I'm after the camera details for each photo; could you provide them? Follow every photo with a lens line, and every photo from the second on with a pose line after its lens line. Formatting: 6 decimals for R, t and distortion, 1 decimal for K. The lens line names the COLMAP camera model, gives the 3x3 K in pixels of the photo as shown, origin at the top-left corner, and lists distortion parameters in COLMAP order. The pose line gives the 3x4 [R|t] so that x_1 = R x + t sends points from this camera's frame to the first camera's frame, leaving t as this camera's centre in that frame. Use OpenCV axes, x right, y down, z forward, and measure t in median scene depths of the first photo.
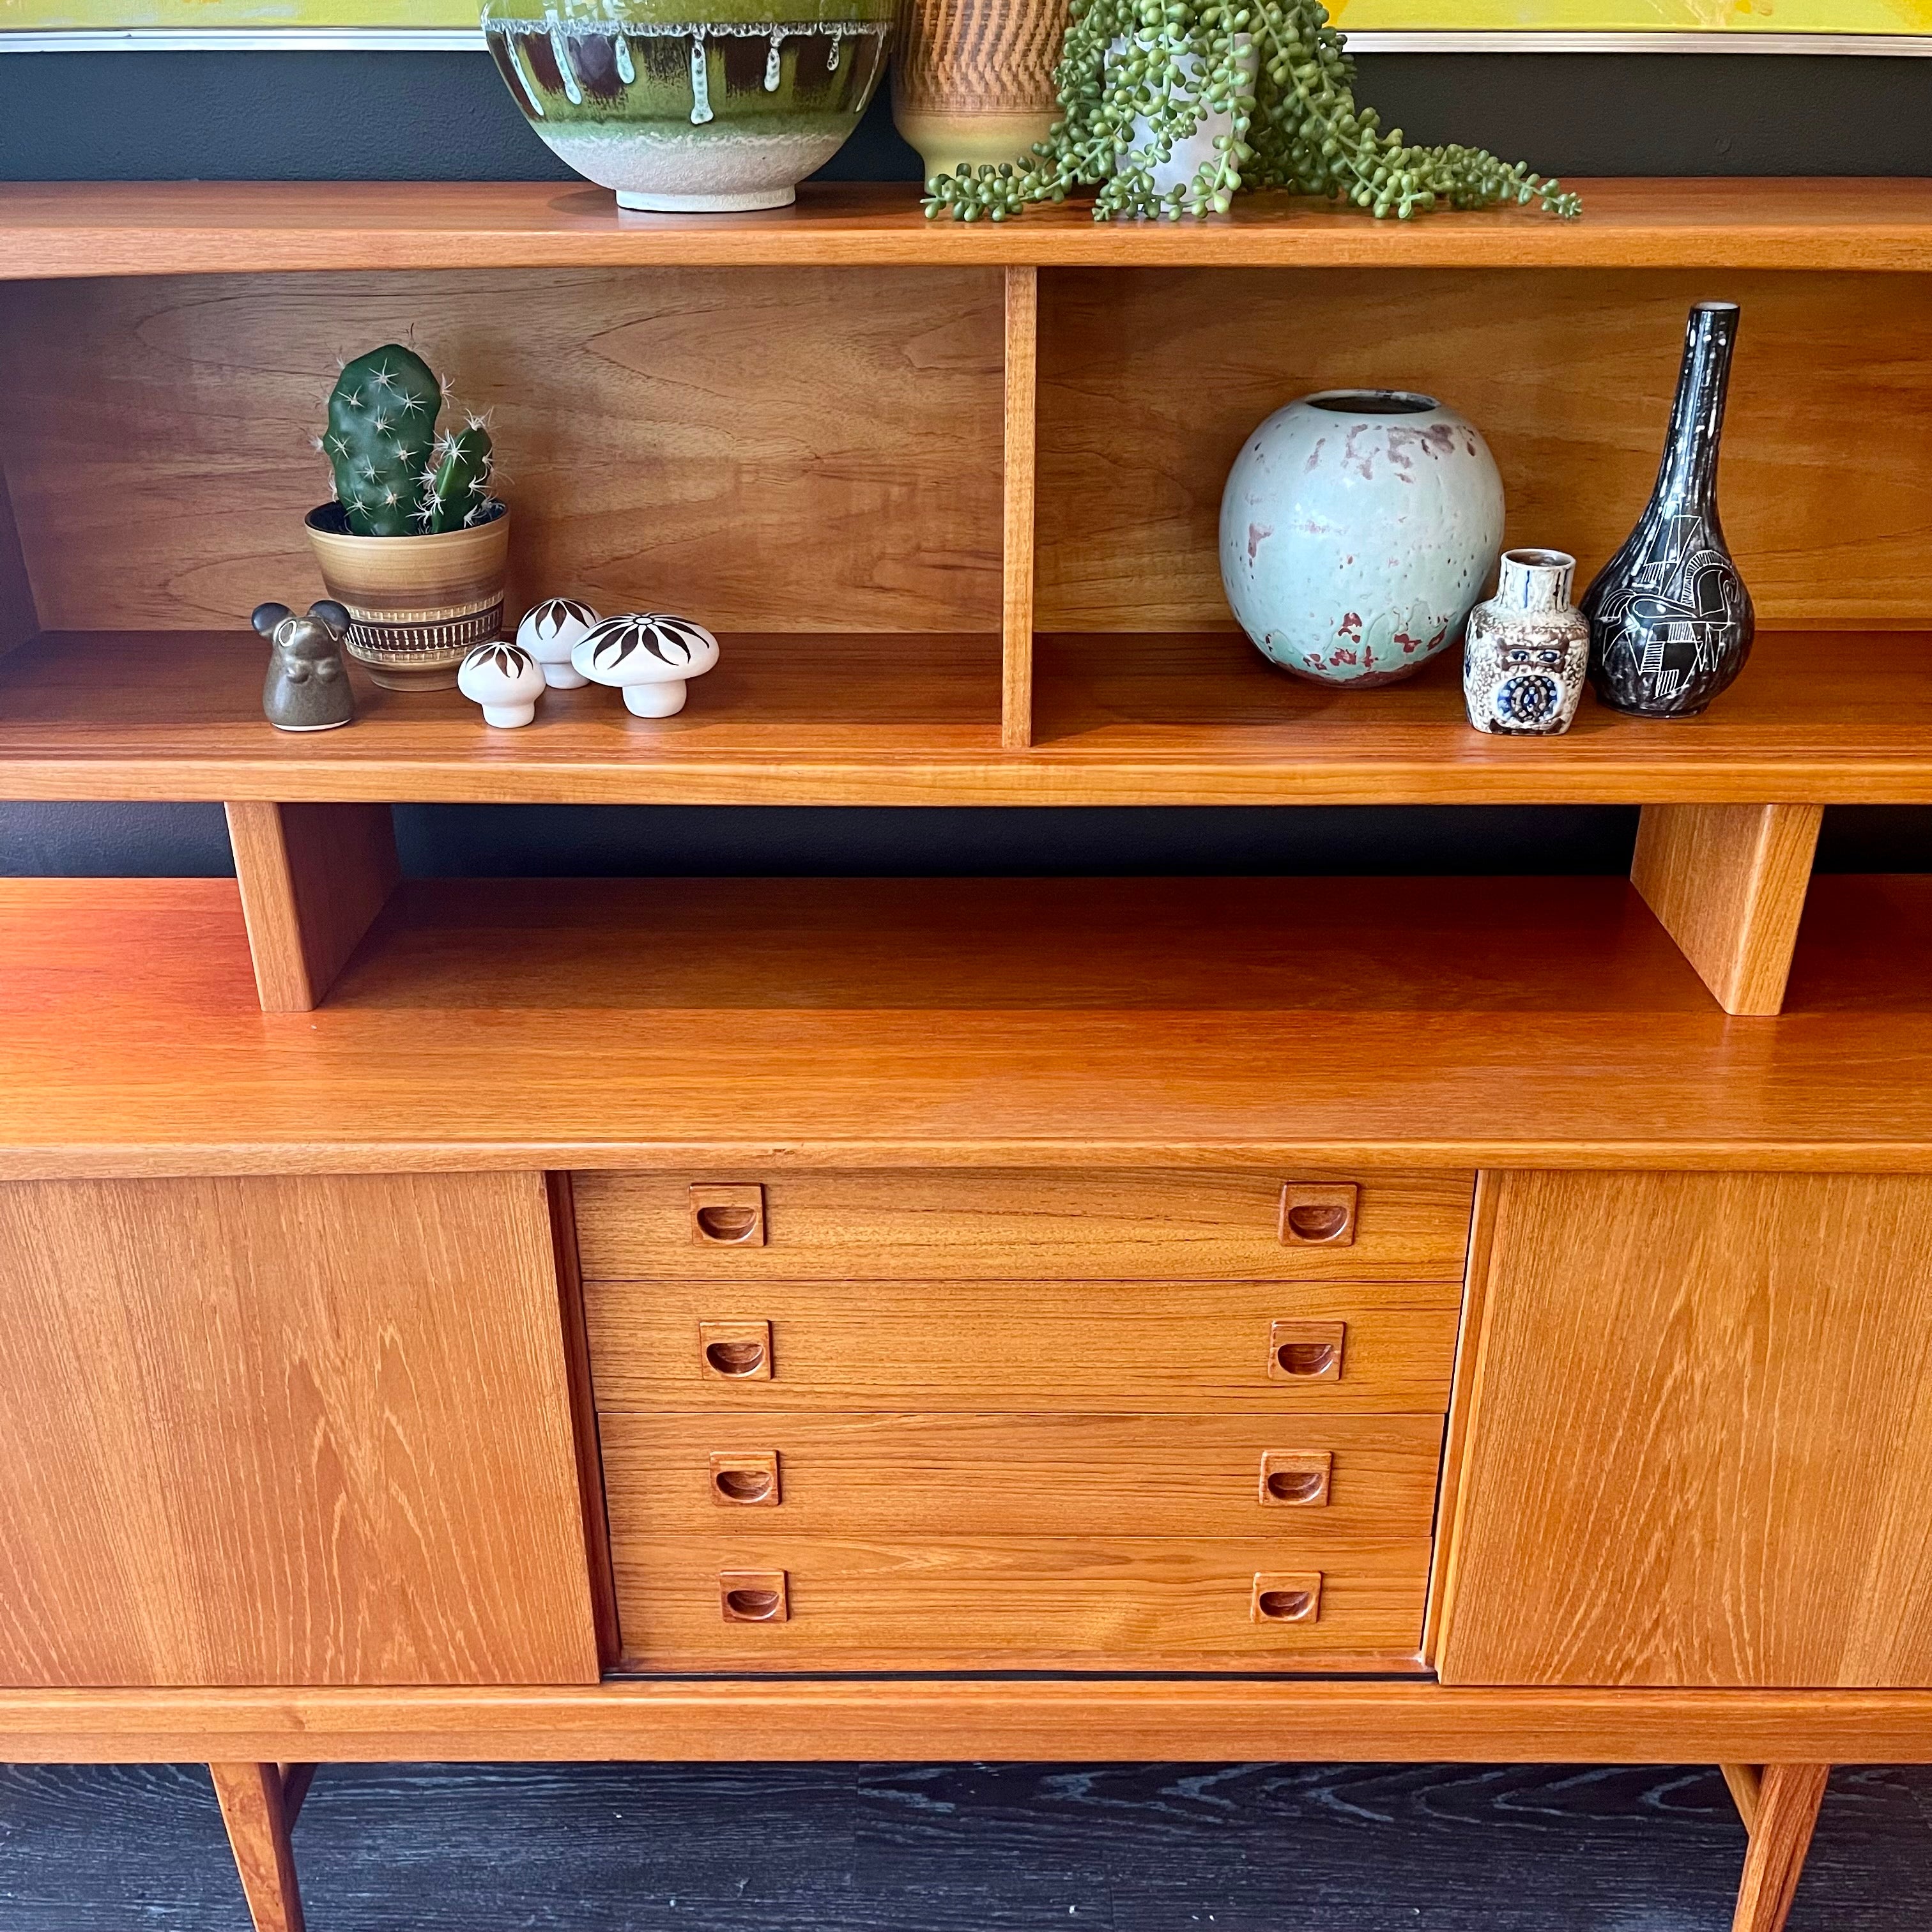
lens RADIAL K [[1928.8, 0, 962.7], [0, 1928.8, 977.3], [0, 0, 1]] dist [0.054195, -0.033575]
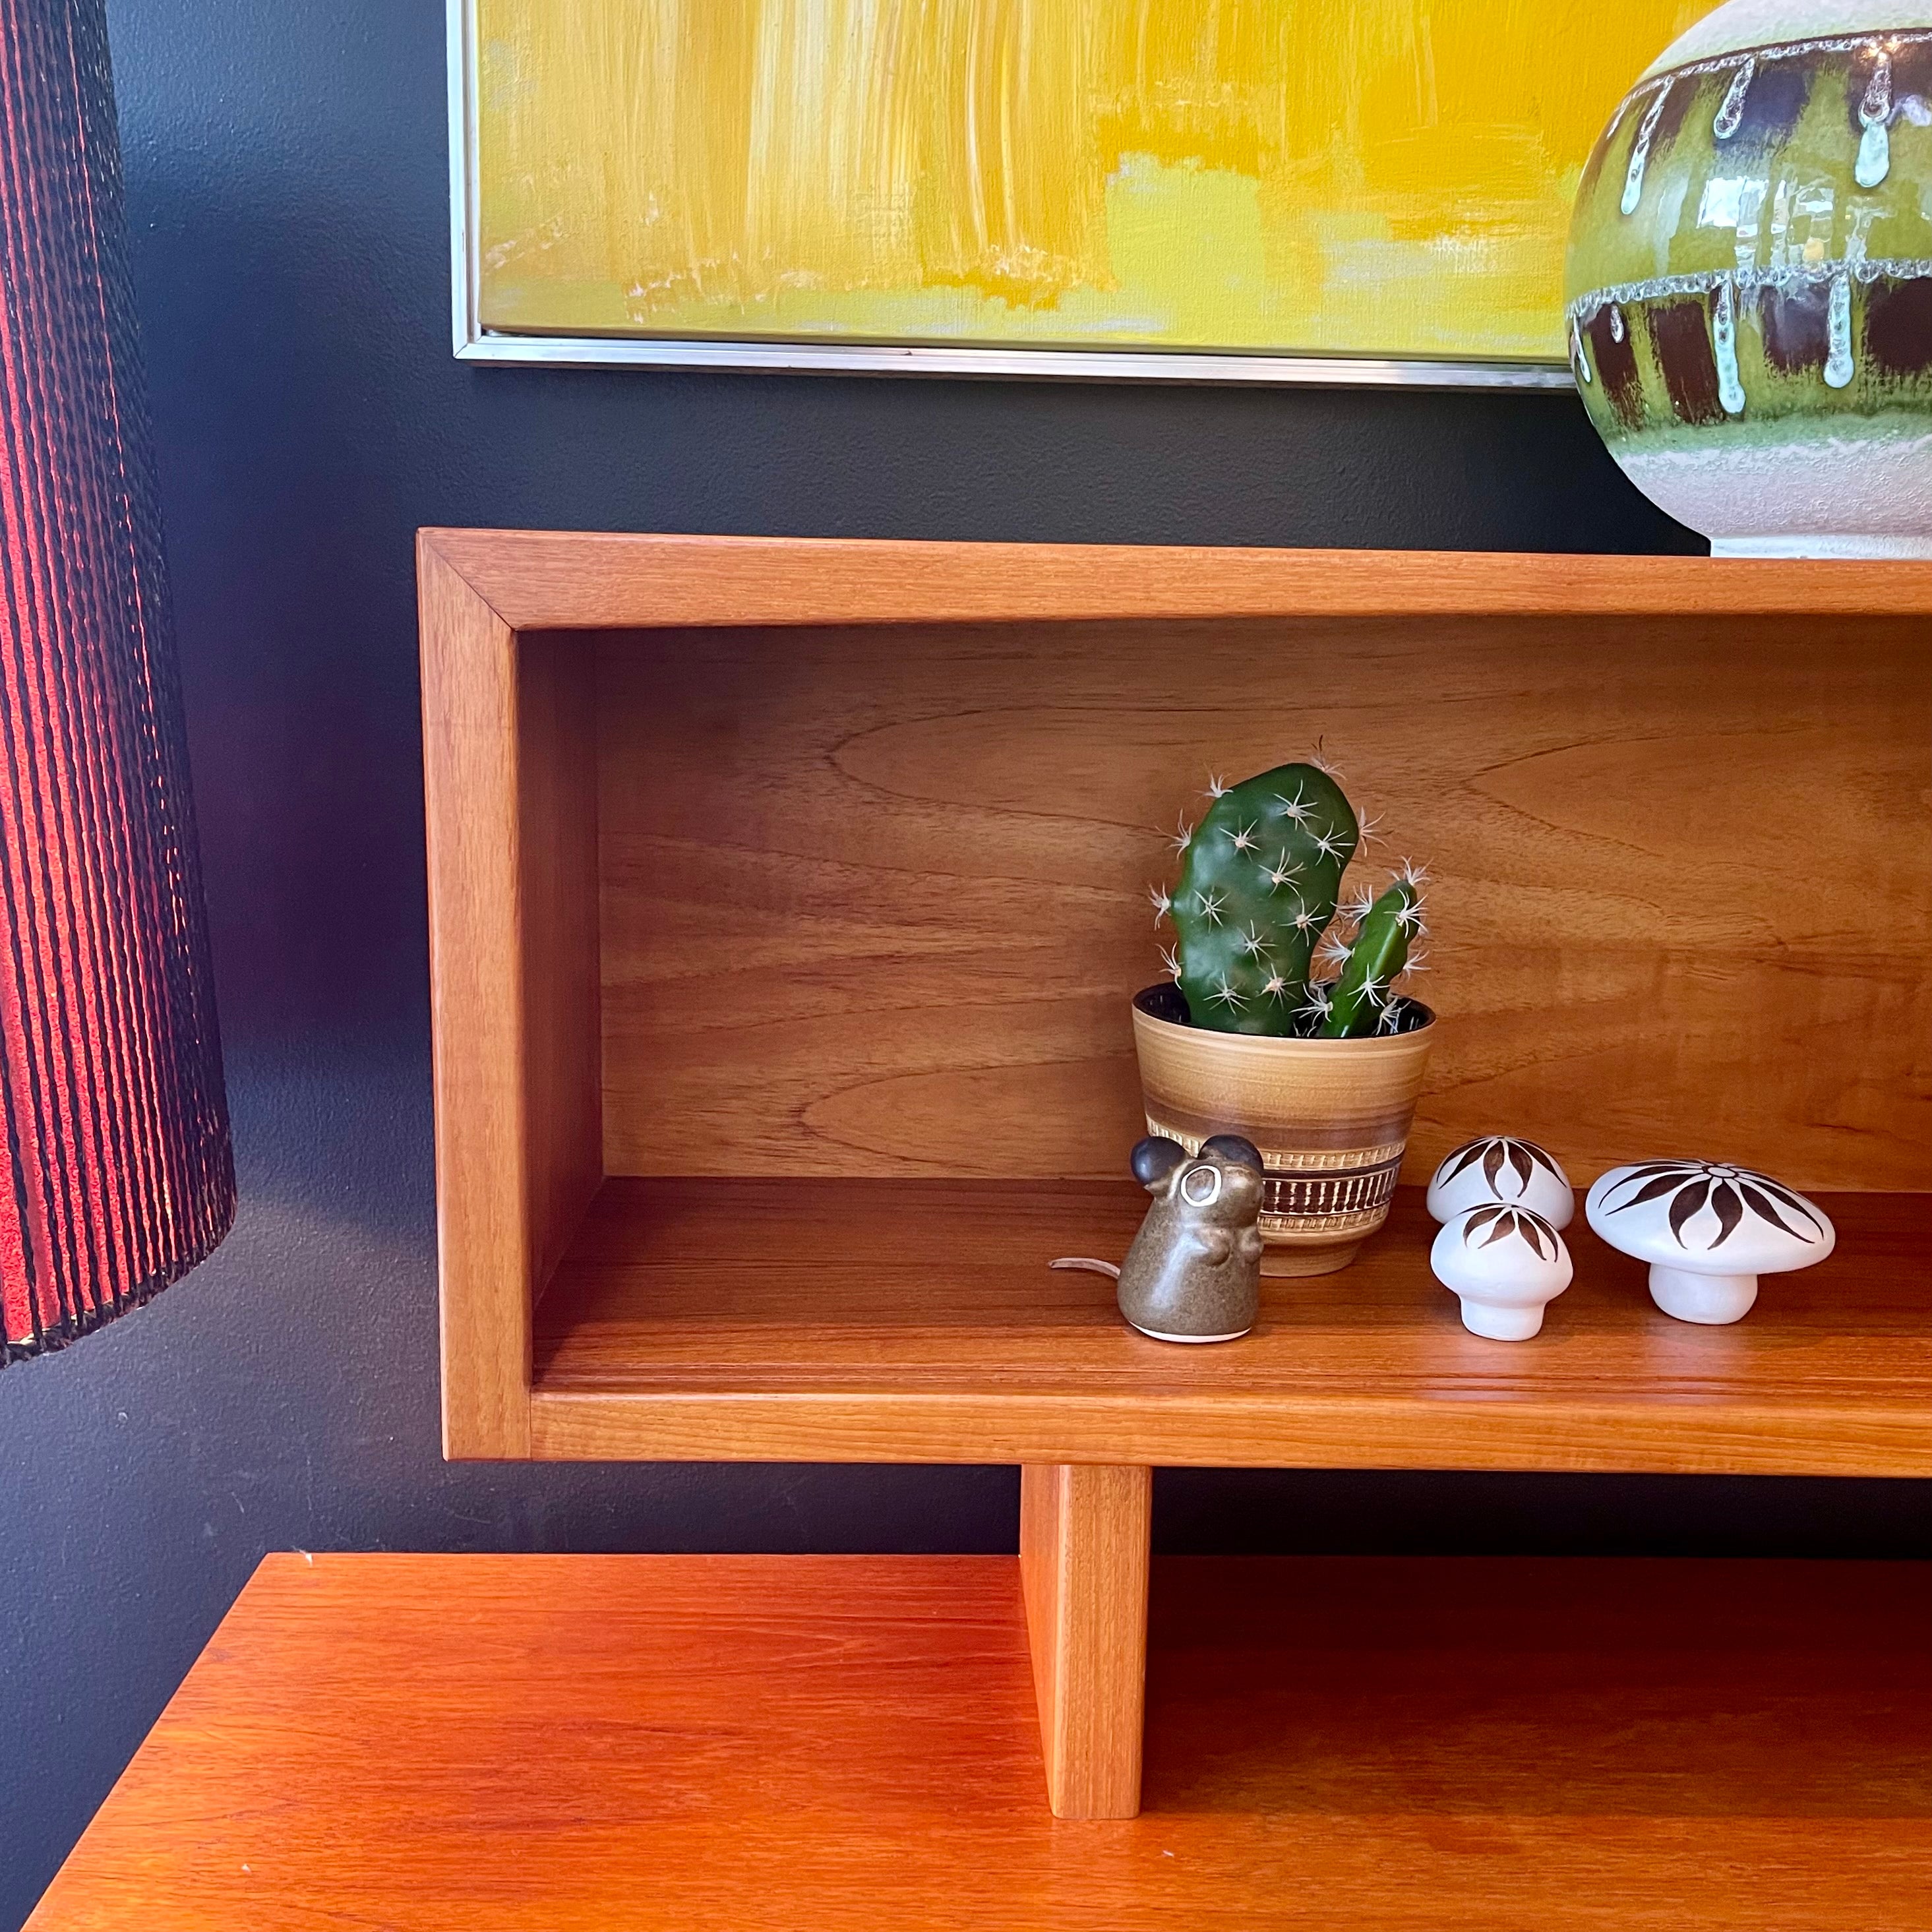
lens RADIAL K [[1988.0, 0, 969.7], [0, 1988.0, 1012.0], [0, 0, 1]] dist [0.097830, -0.194675]
pose [[0.998570, 0.017867, 0.050386, -0.396161], [-0.004324, 0.966404, -0.256992, -0.058054], [-0.053285, 0.256407, 0.965099, 0.325752]]
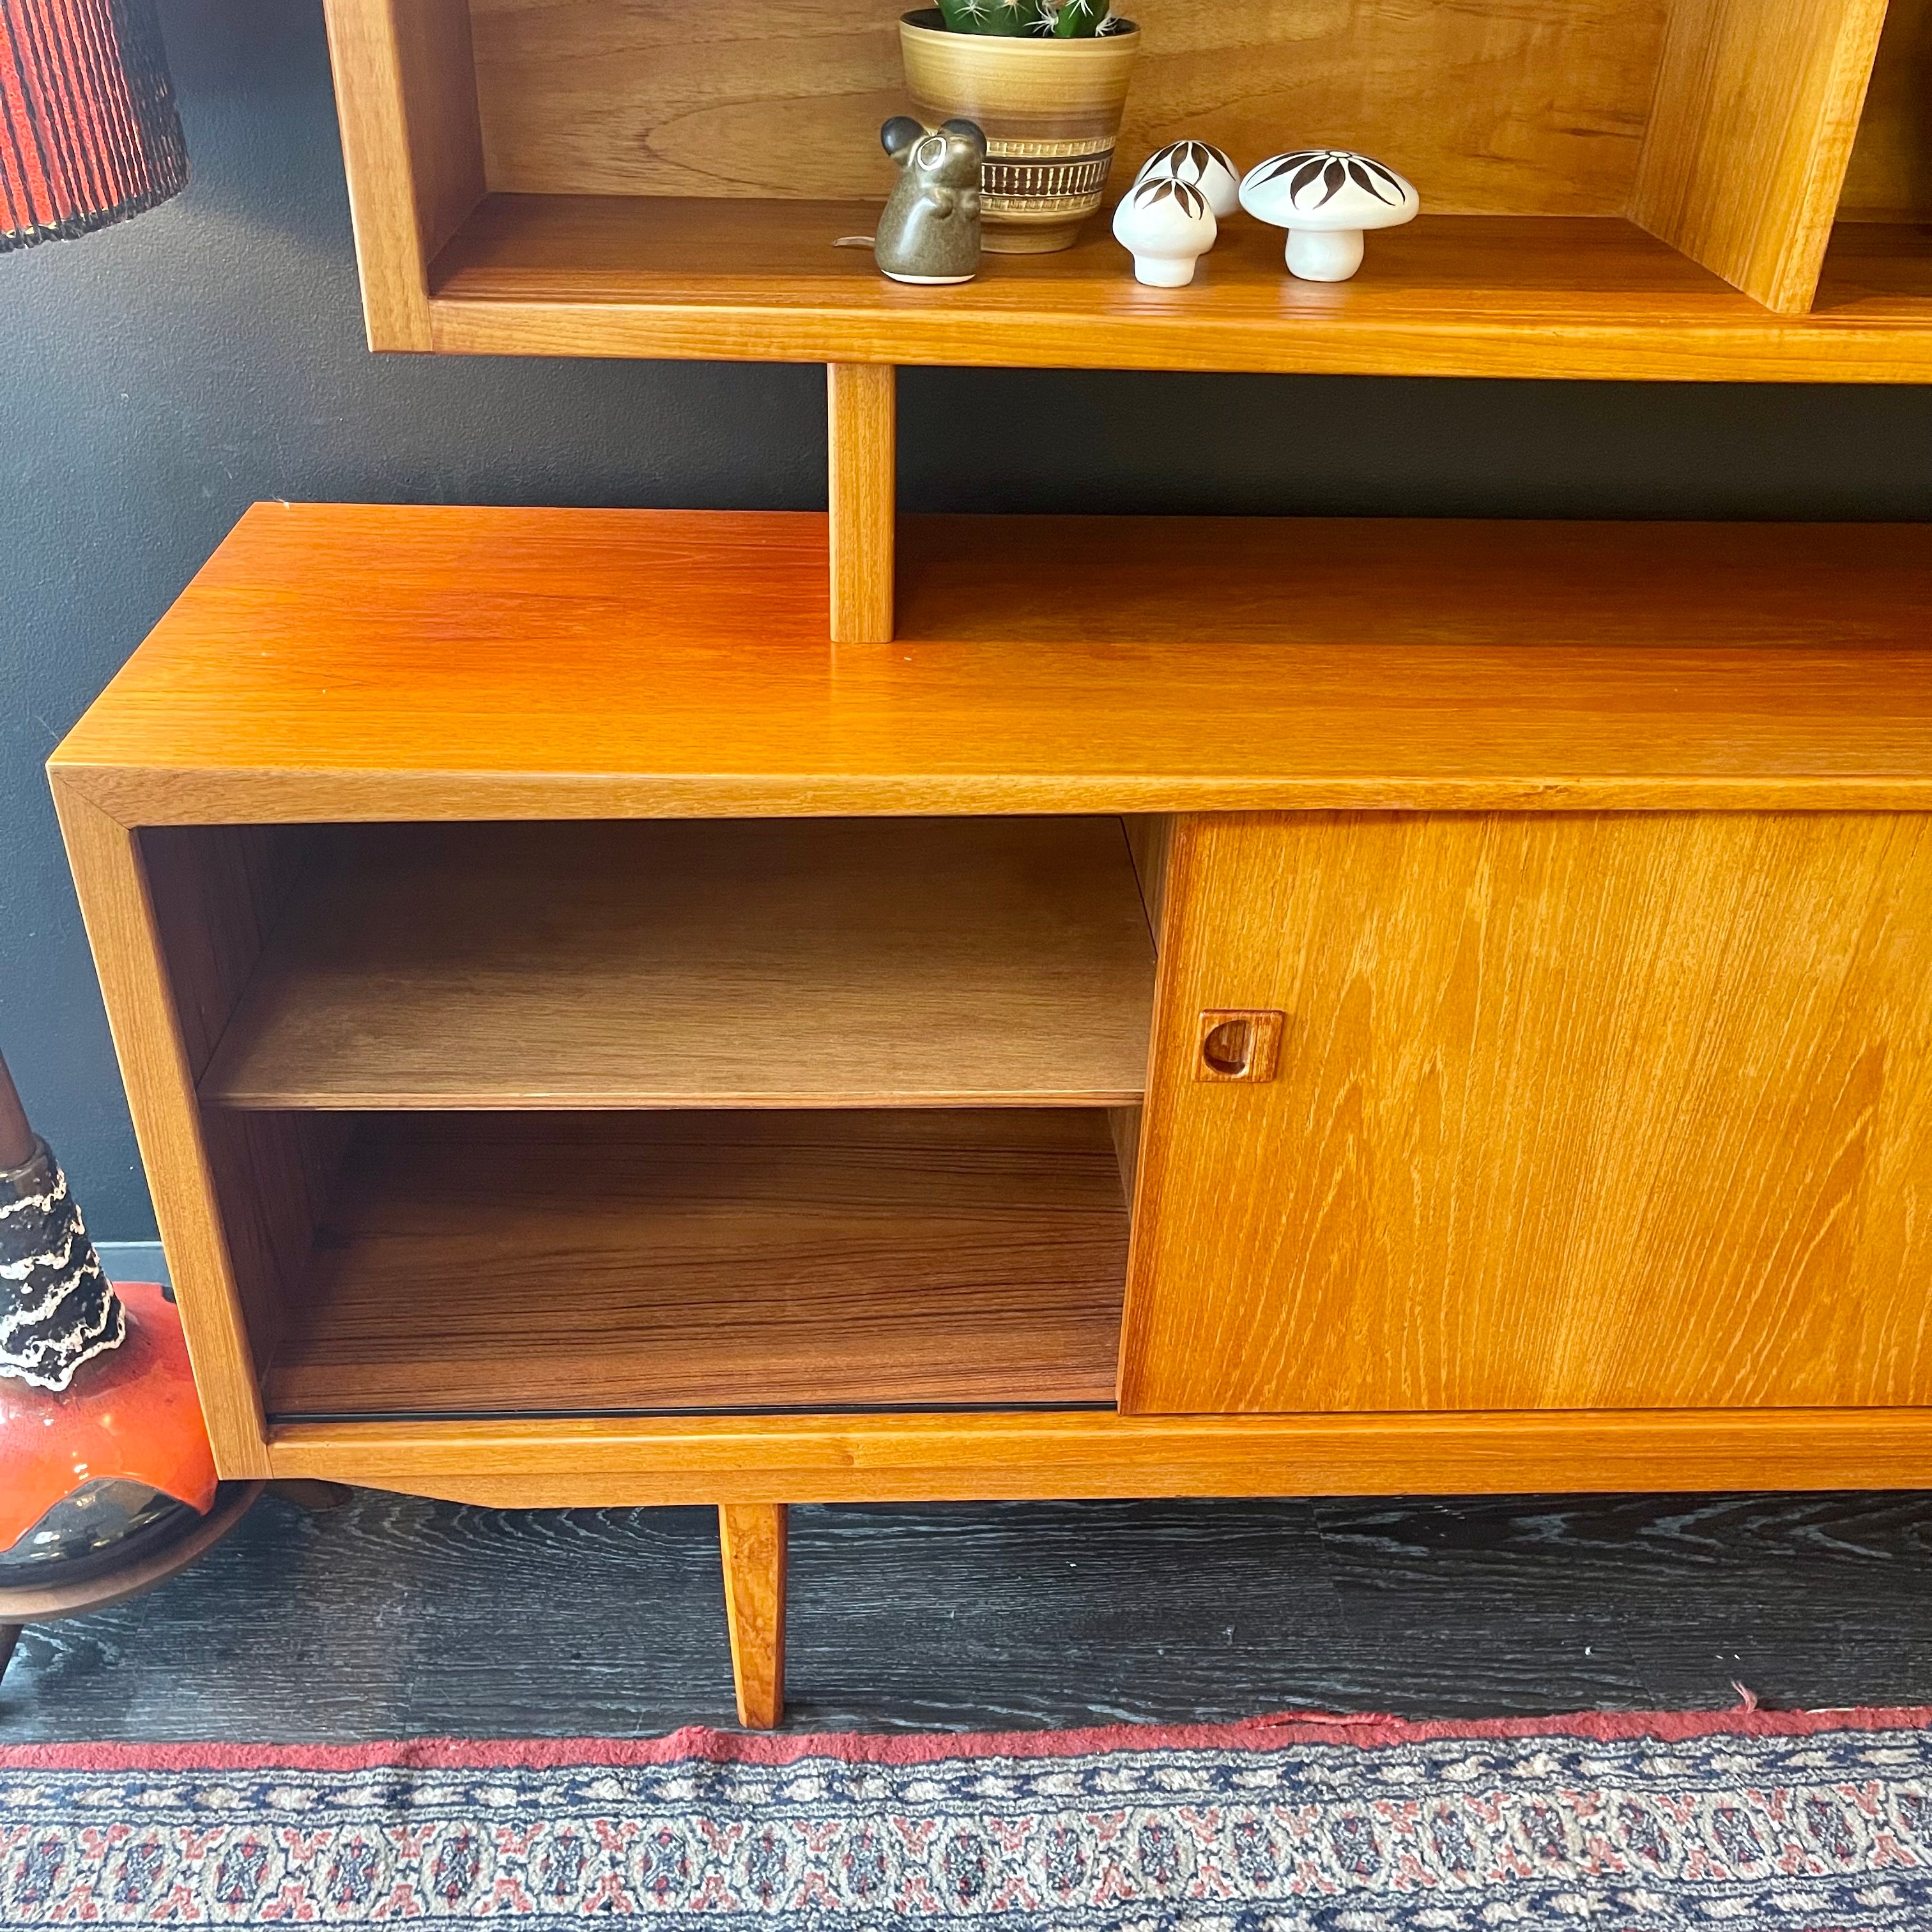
lens RADIAL K [[1928.8, 0, 962.7], [0, 1928.8, 977.3], [0, 0, 1]] dist [0.054195, -0.033575]
pose [[0.997540, 0.000148, 0.070102, -0.341188], [-0.006774, 0.995521, 0.094295, 0.078107], [-0.069774, -0.094537, 0.993073, 0.137250]]
